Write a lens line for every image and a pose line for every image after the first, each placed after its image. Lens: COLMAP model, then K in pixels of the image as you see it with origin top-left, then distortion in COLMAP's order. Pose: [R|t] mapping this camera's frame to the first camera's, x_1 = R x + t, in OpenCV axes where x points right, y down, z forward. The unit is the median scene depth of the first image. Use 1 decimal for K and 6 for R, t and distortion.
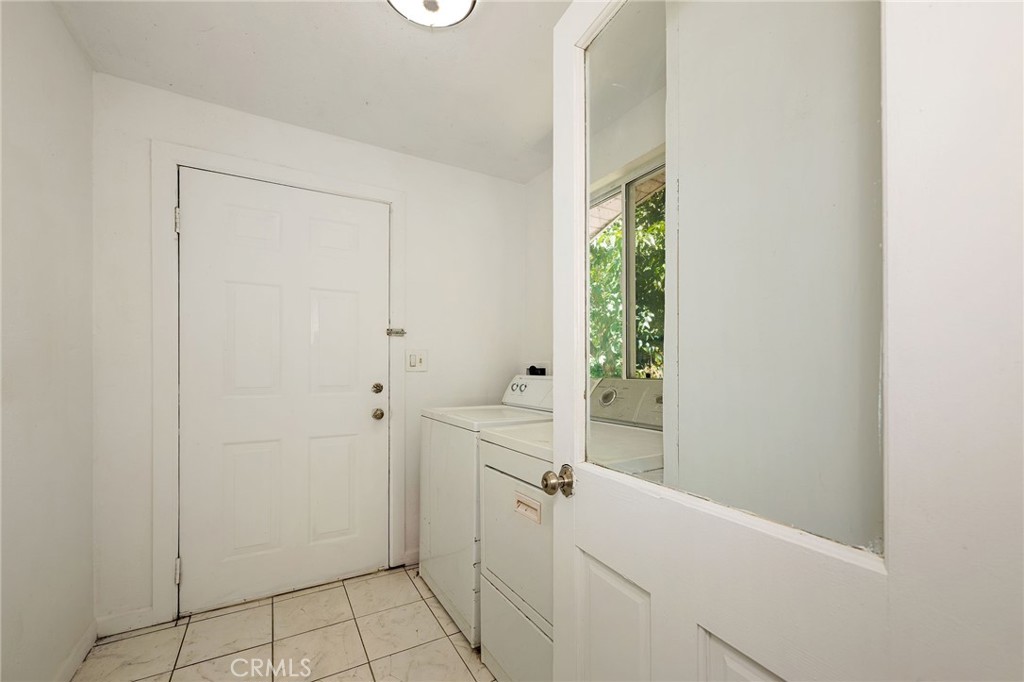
lens RADIAL K [[416.9, 0, 518.2], [0, 416.9, 369.7], [0, 0, 1]] dist [0.001921, 0.000523]
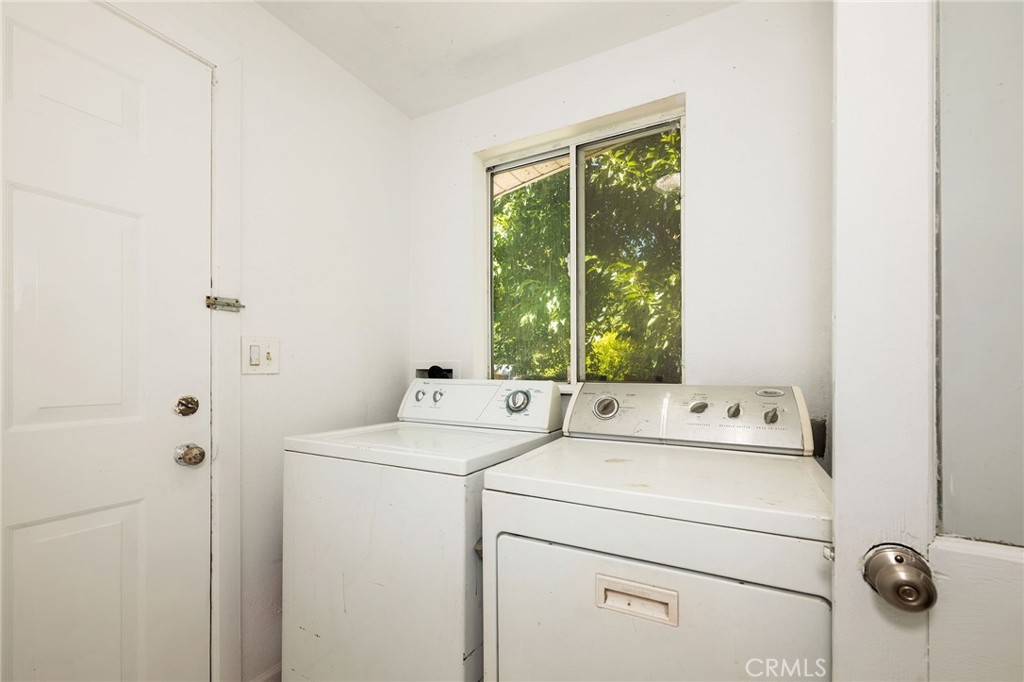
lens RADIAL K [[416.9, 0, 510.9], [0, 416.9, 370.6], [0, 0, 1]] dist [0.001921, 0.000523]
pose [[0.857836, -0.000151, 0.513924, -0.255975], [0.000498, 1.000000, -0.000537, -0.000311], [-0.513924, 0.000717, 0.857836, 0.333768]]
